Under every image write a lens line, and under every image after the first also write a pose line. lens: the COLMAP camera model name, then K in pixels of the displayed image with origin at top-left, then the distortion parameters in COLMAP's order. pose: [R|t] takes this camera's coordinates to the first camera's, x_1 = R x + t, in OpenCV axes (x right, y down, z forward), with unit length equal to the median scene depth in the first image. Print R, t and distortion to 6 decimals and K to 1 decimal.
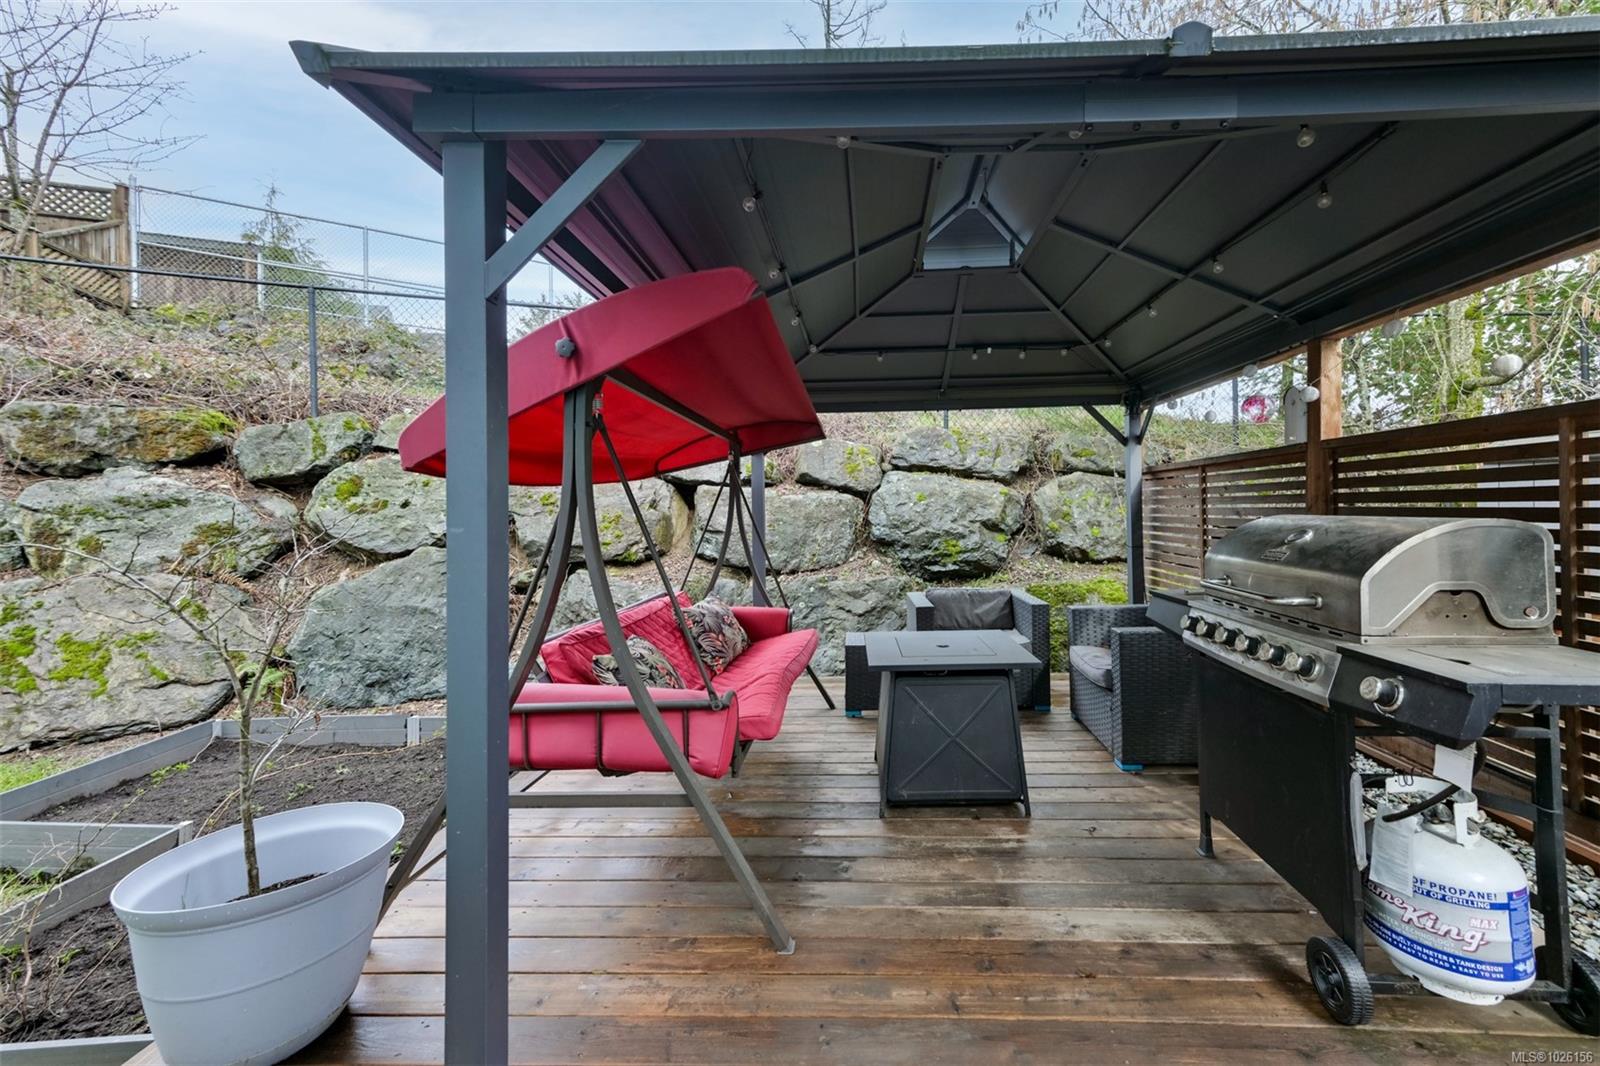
lens RADIAL K [[635.2, 0, 847.2], [0, 635.2, 507.1], [0, 0, 1]] dist [0.019845, 0.000368]
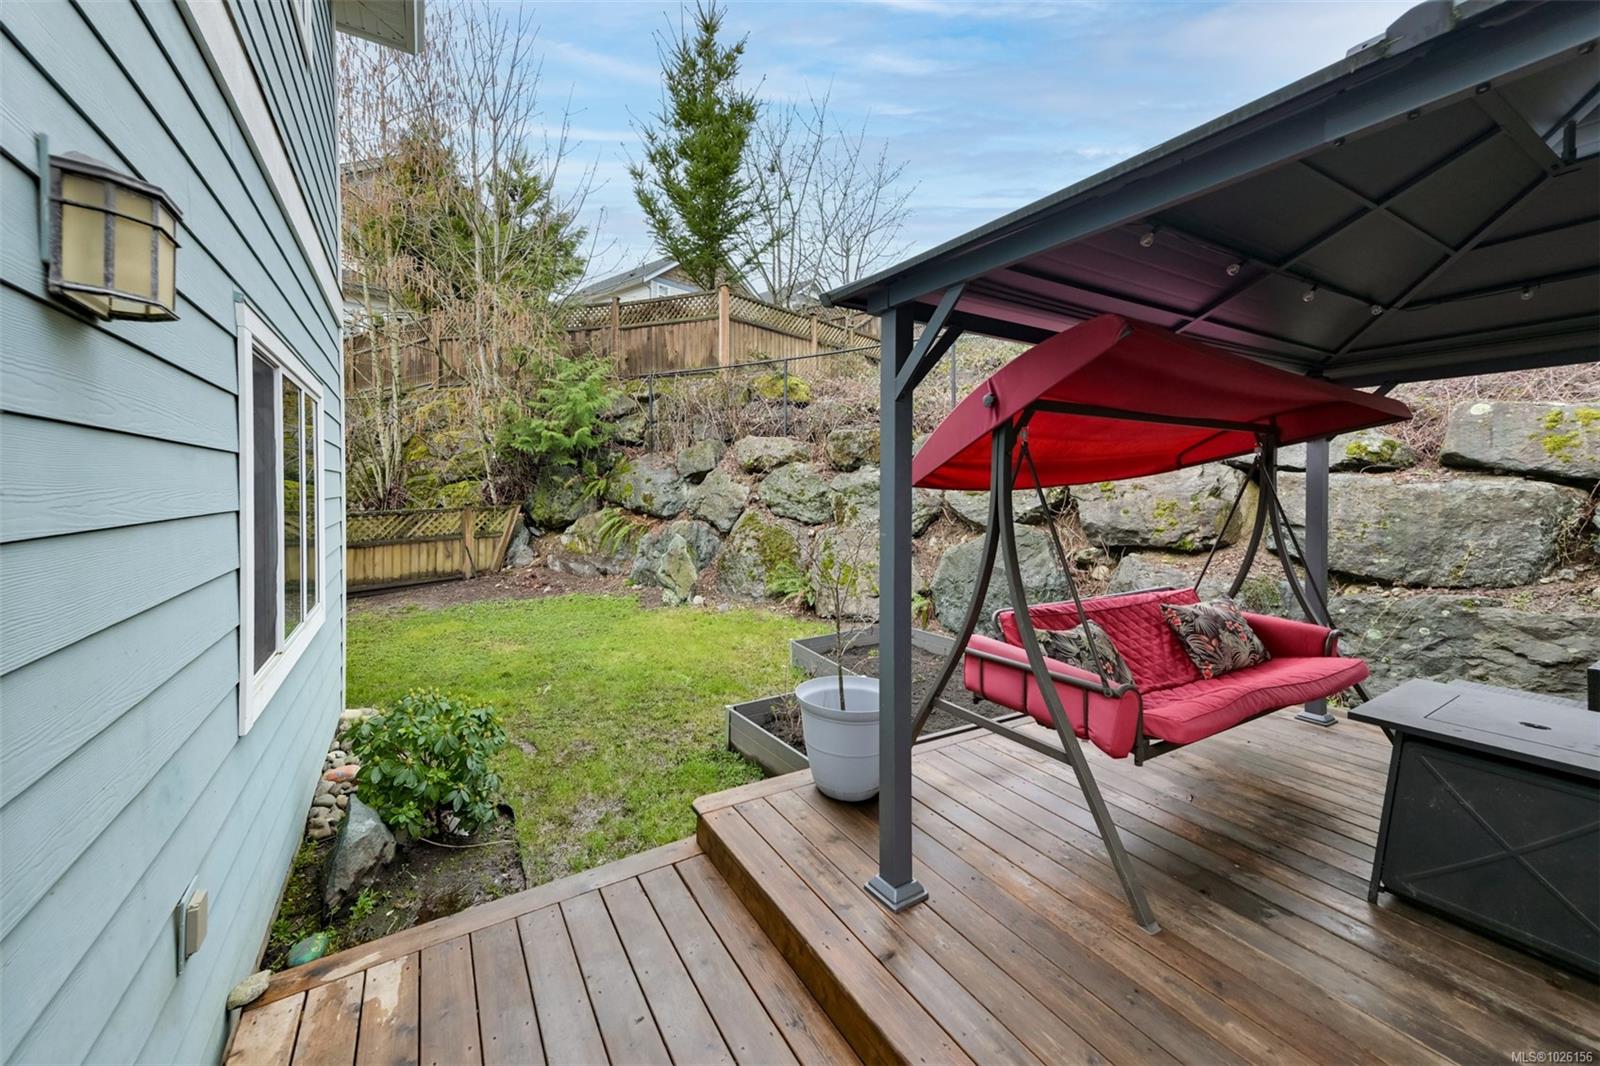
lens RADIAL K [[635.2, 0, 804.3], [0, 635.2, 487.0], [0, 0, 1]] dist [0.019845, 0.000368]
pose [[0.536460, 0.015324, -0.843786, 0.210999], [-0.000350, 0.999839, 0.017936, -0.035583], [0.843926, -0.009327, 0.536379, -0.033152]]
